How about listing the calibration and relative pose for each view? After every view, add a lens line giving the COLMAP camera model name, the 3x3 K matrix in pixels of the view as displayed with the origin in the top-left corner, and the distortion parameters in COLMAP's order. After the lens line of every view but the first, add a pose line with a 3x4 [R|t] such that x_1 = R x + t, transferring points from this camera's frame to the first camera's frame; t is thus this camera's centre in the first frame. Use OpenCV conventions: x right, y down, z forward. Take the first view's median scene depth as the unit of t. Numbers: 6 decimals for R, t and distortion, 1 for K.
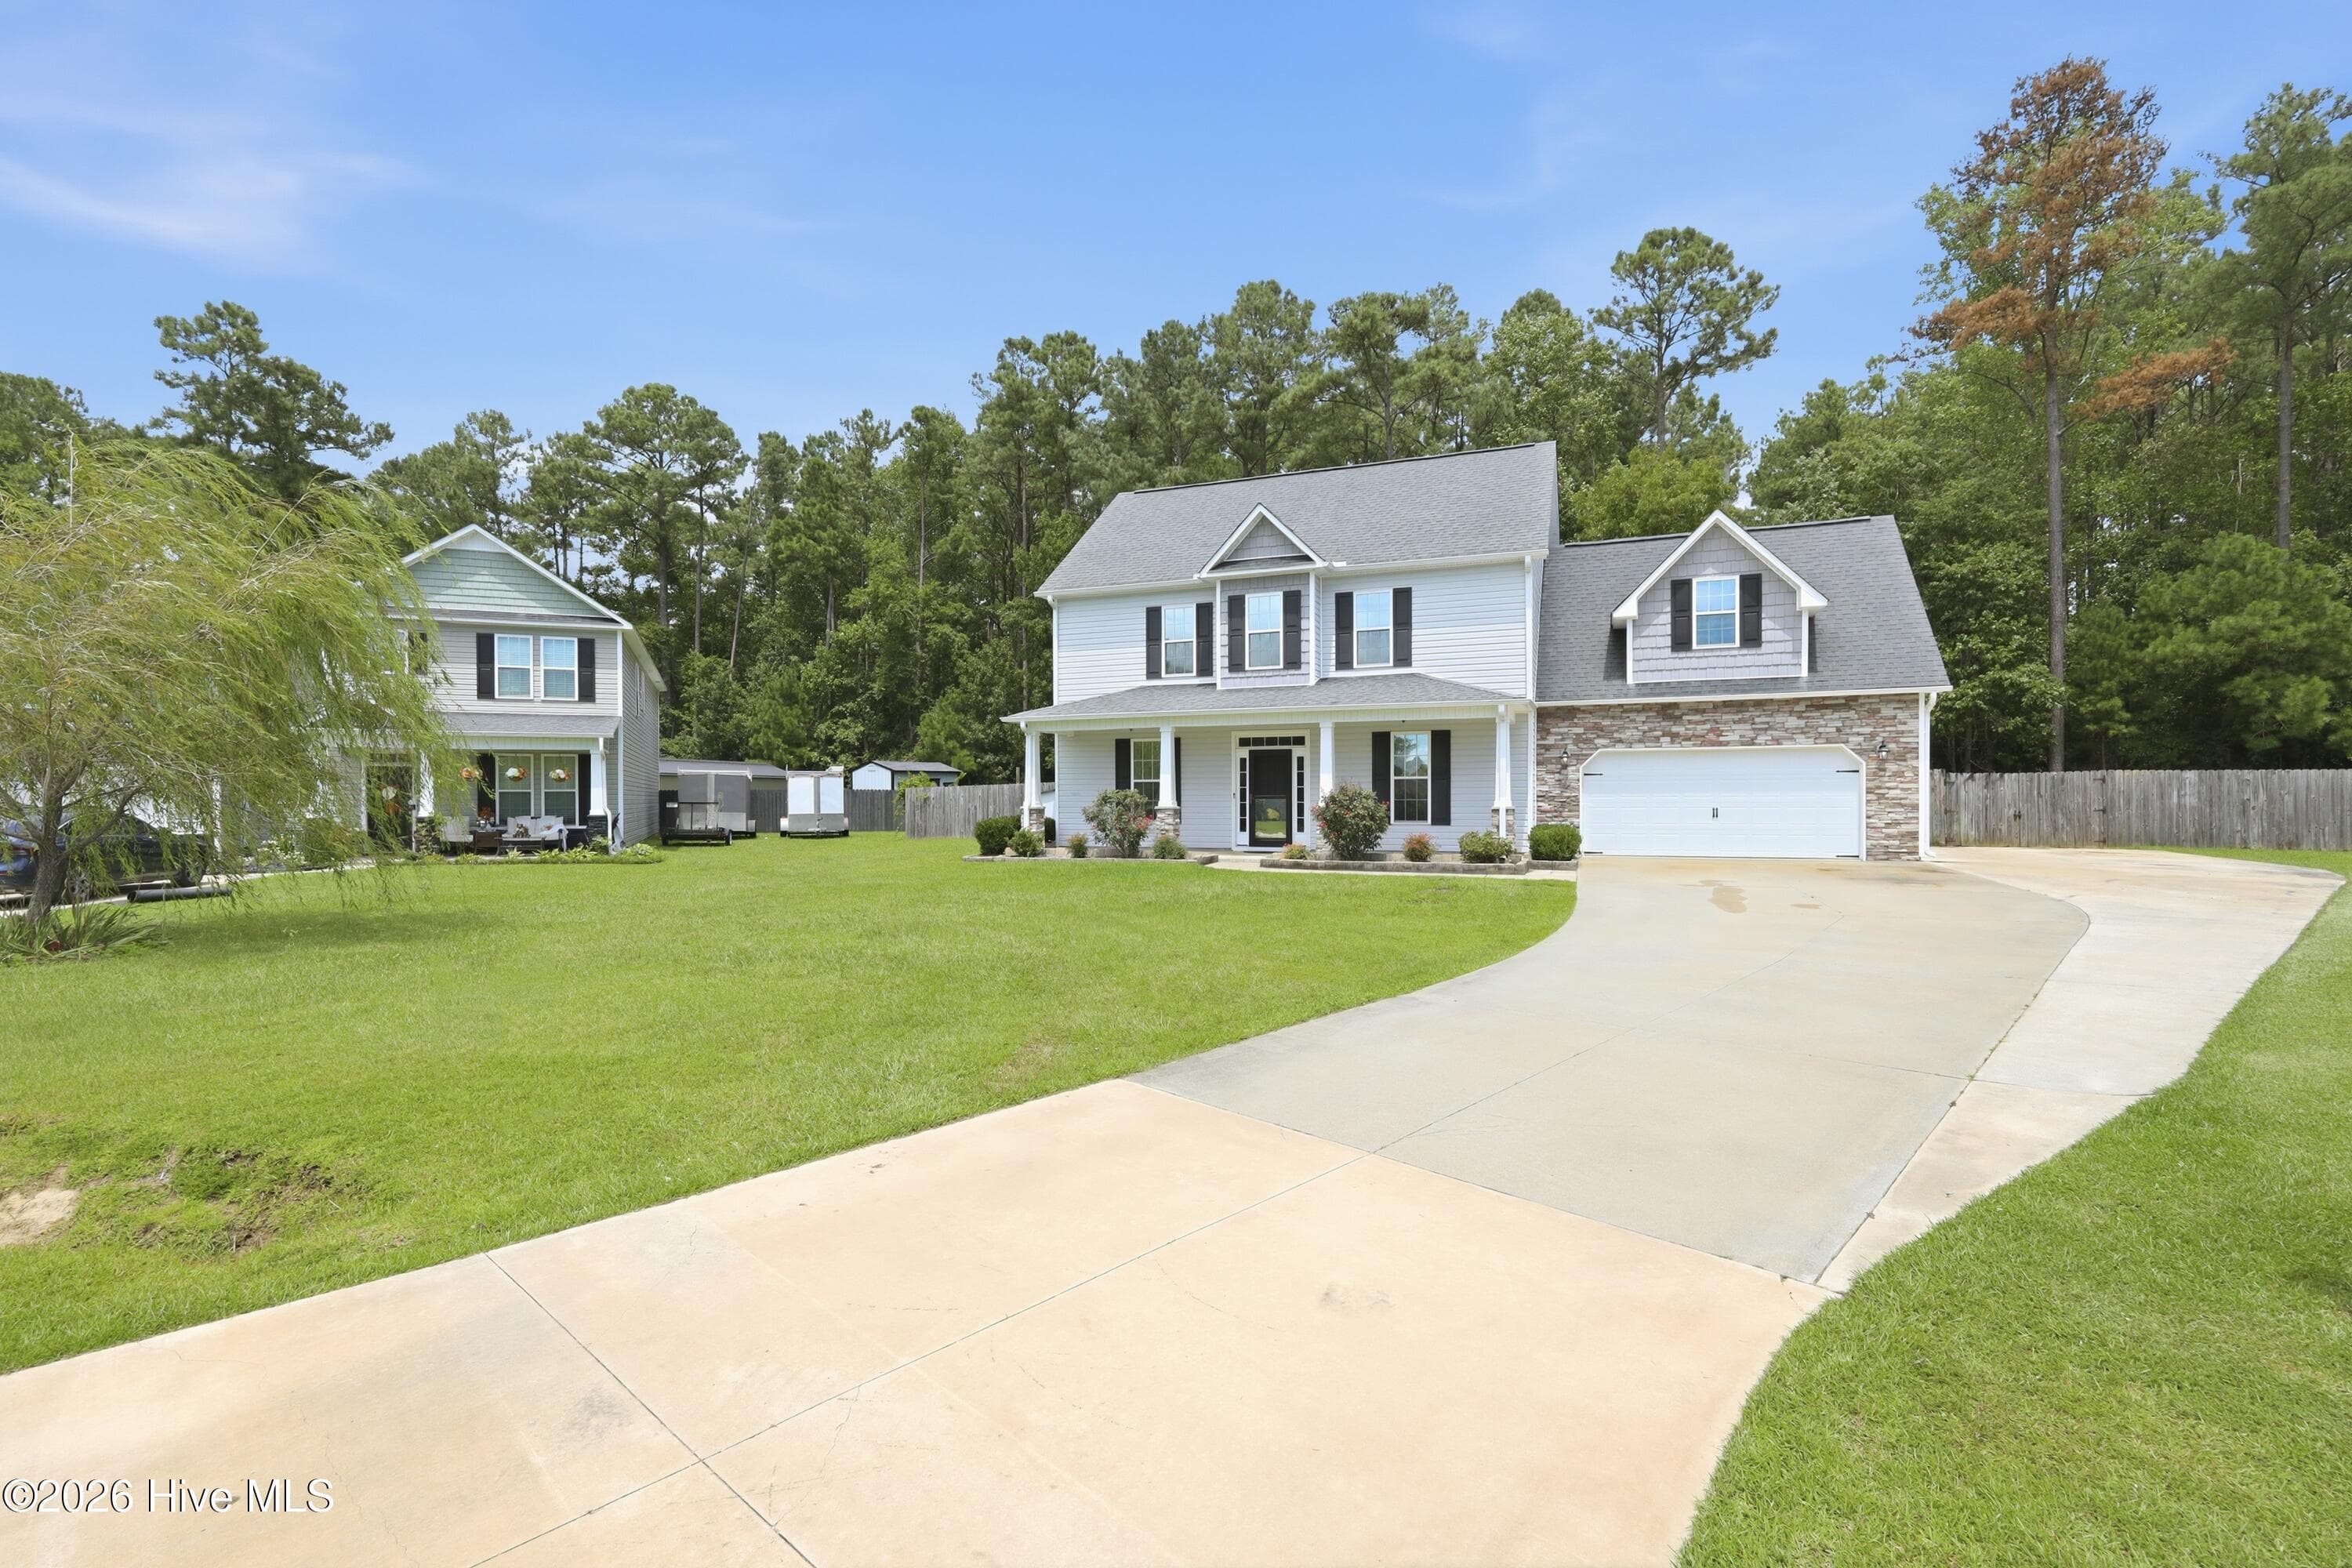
lens RADIAL K [[1078.9, 0, 1176.4], [0, 1078.9, 812.0], [0, 0, 1]] dist [0.007320, -0.003523]
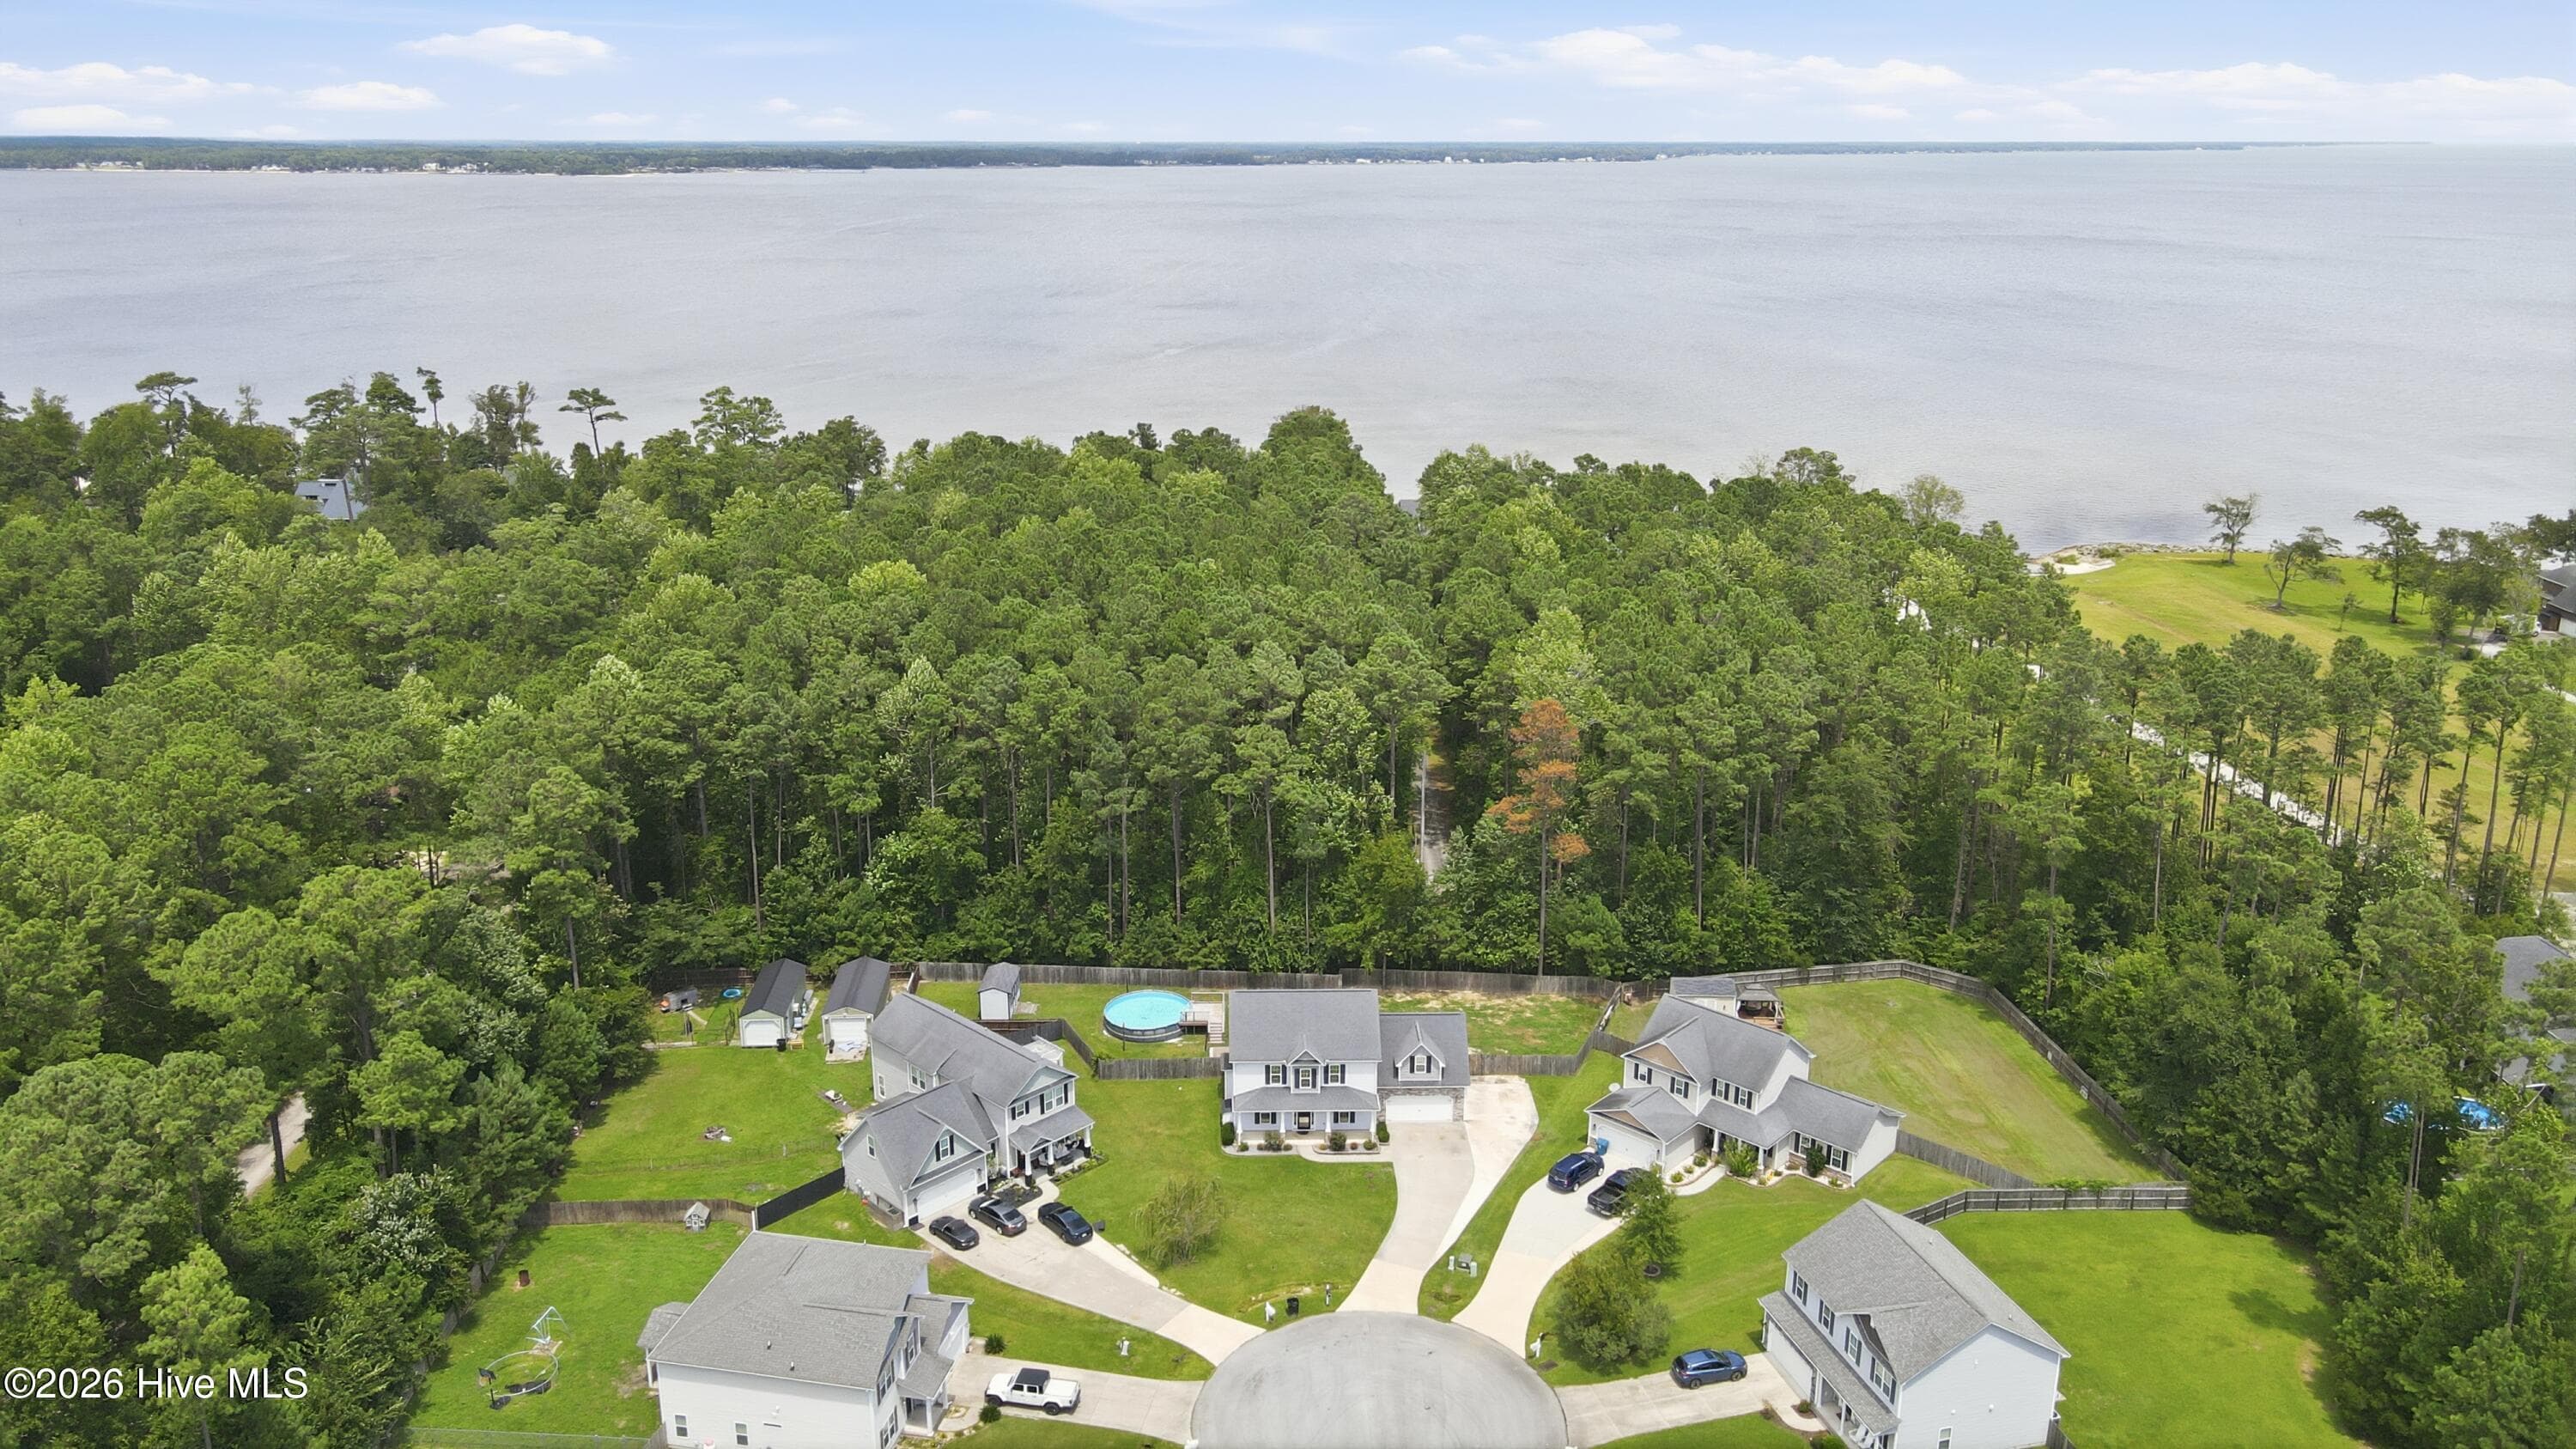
lens RADIAL K [[1926.8, 0, 1297.8], [0, 1926.8, 749.6], [0, 0, 1]] dist [0.005911, 0.008797]
pose [[0.916548, -0.110946, 0.384226, -2.203191], [-0.005934, 0.956871, 0.290453, -2.971382], [-0.399880, -0.268494, 0.876360, -4.142255]]
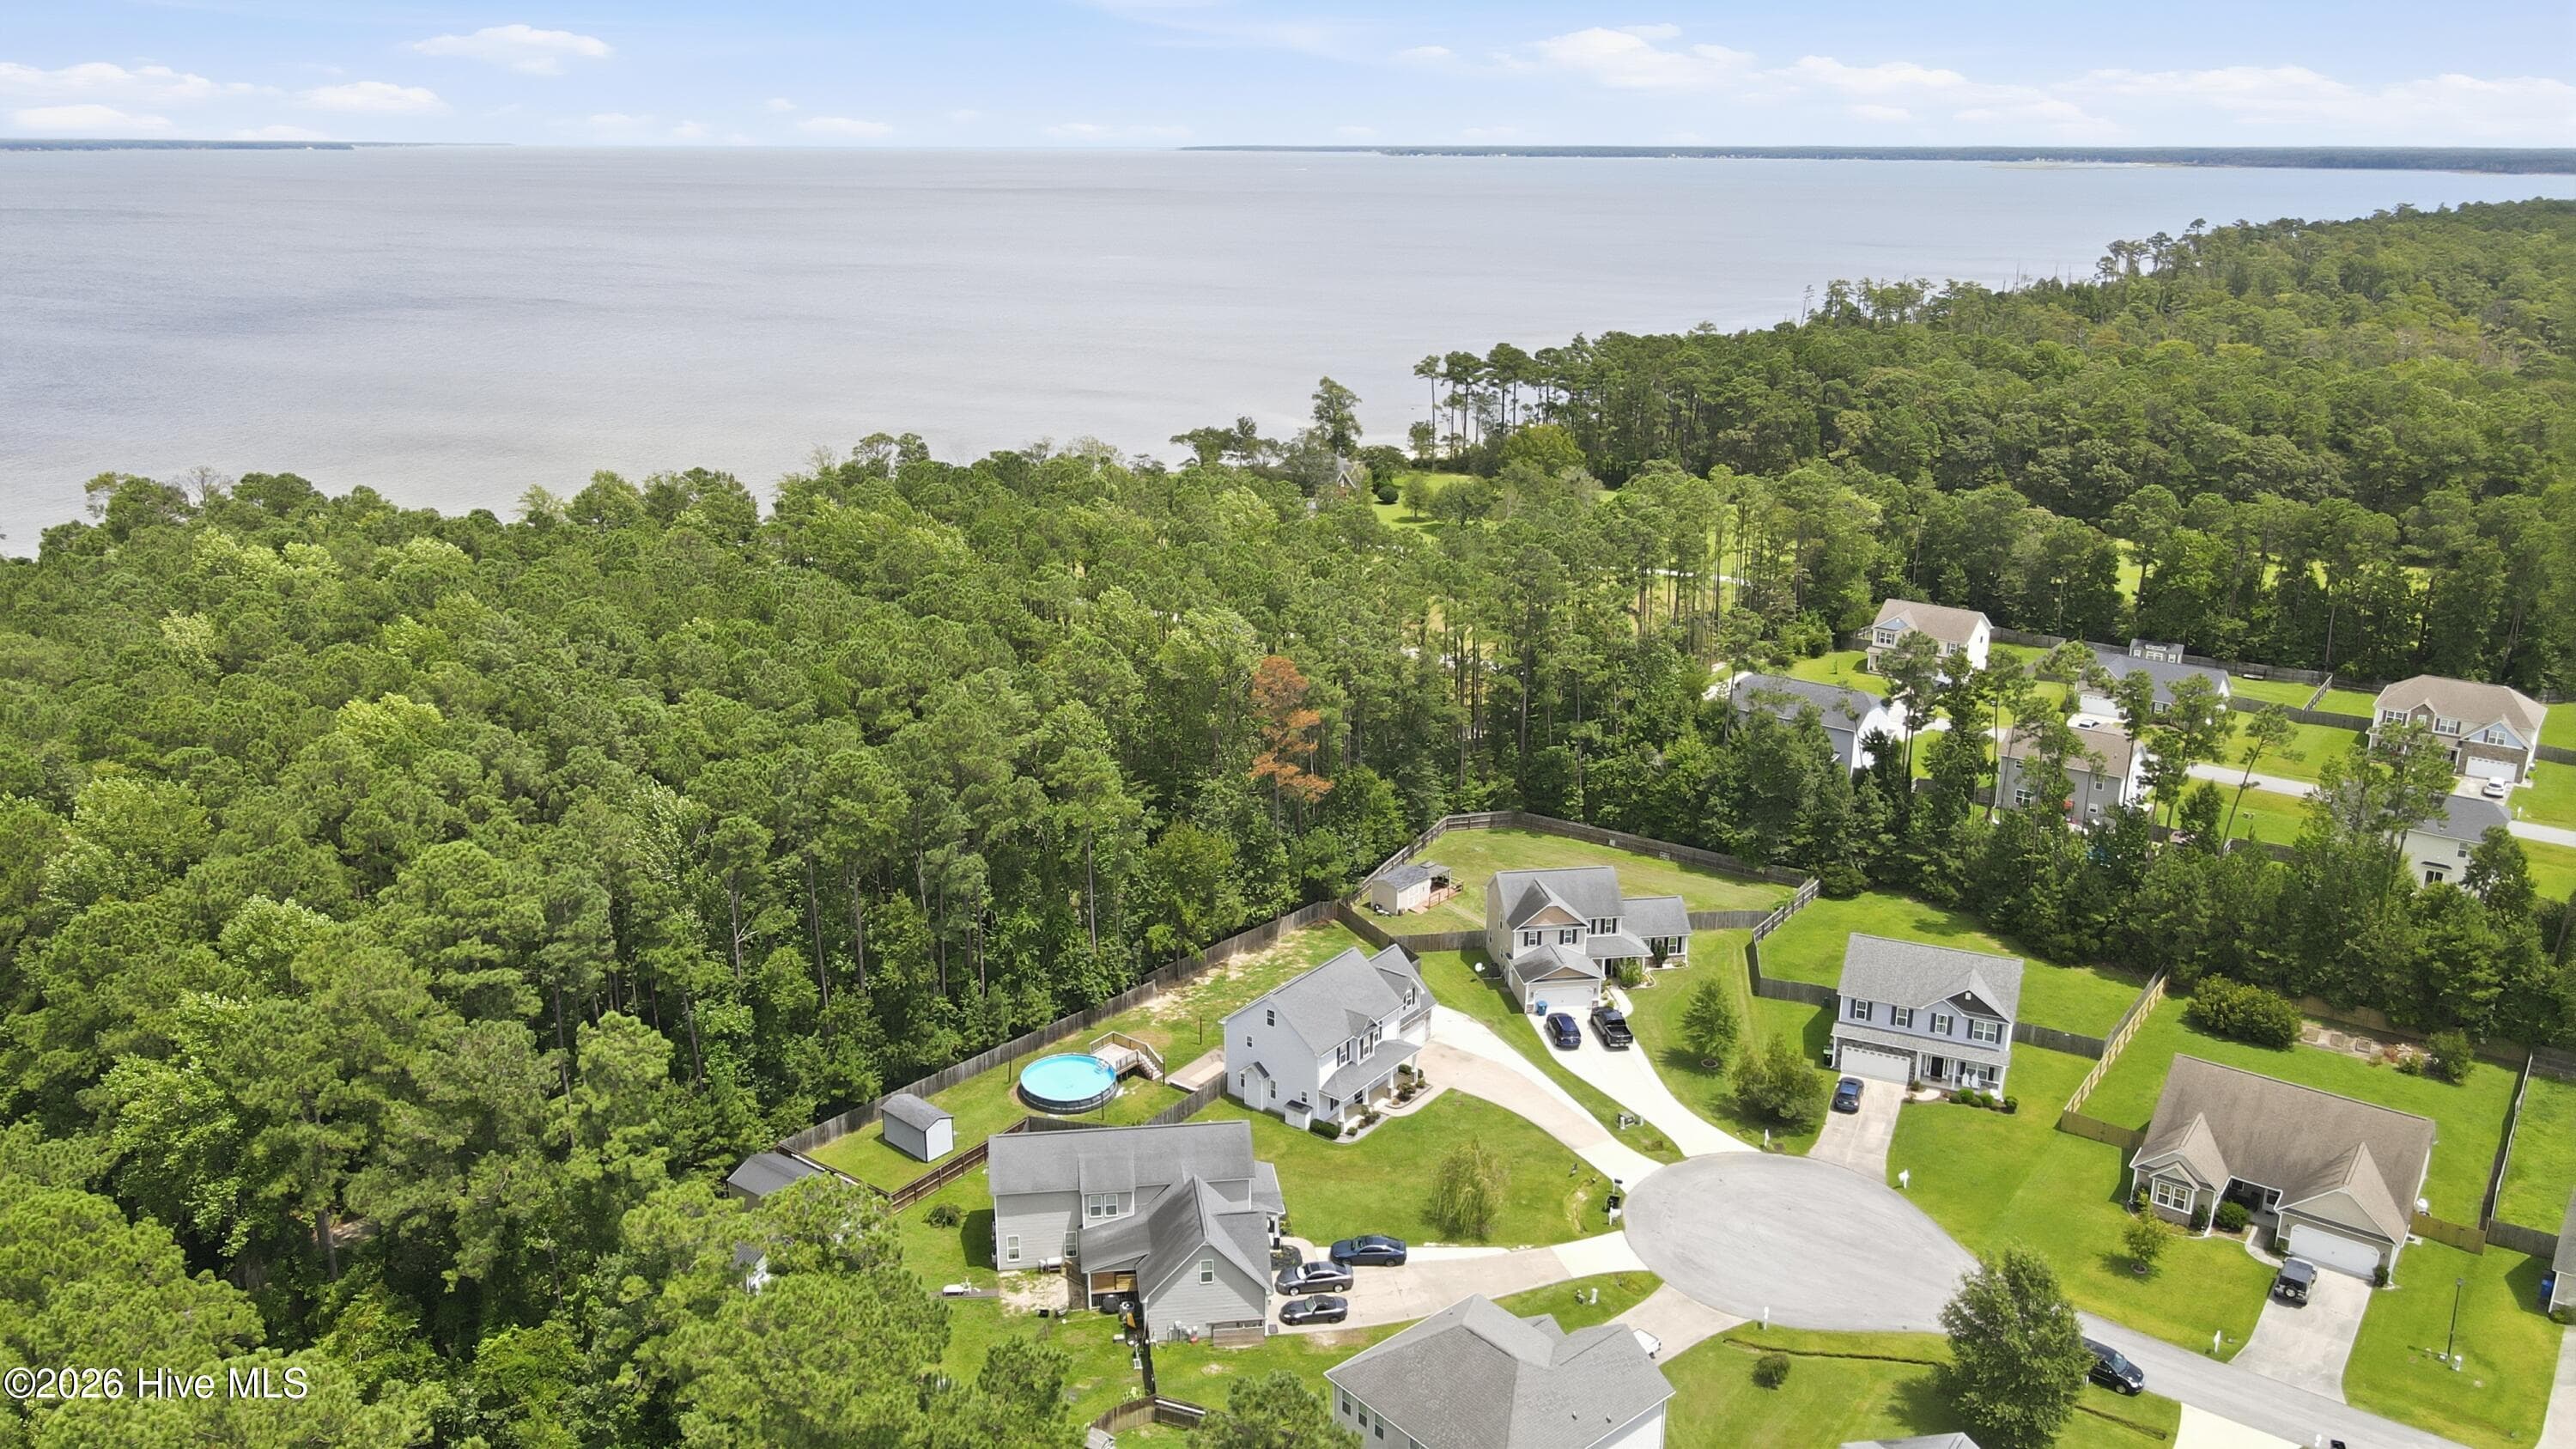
lens RADIAL K [[1926.8, 0, 1268.3], [0, 1926.8, 701.3], [0, 0, 1]] dist [0.005911, 0.008797]
pose [[0.271647, -0.267014, 0.924614, -5.554485], [0.015636, 0.961839, 0.273171, -2.987652], [-0.962270, -0.059749, 0.265455, -0.315611]]
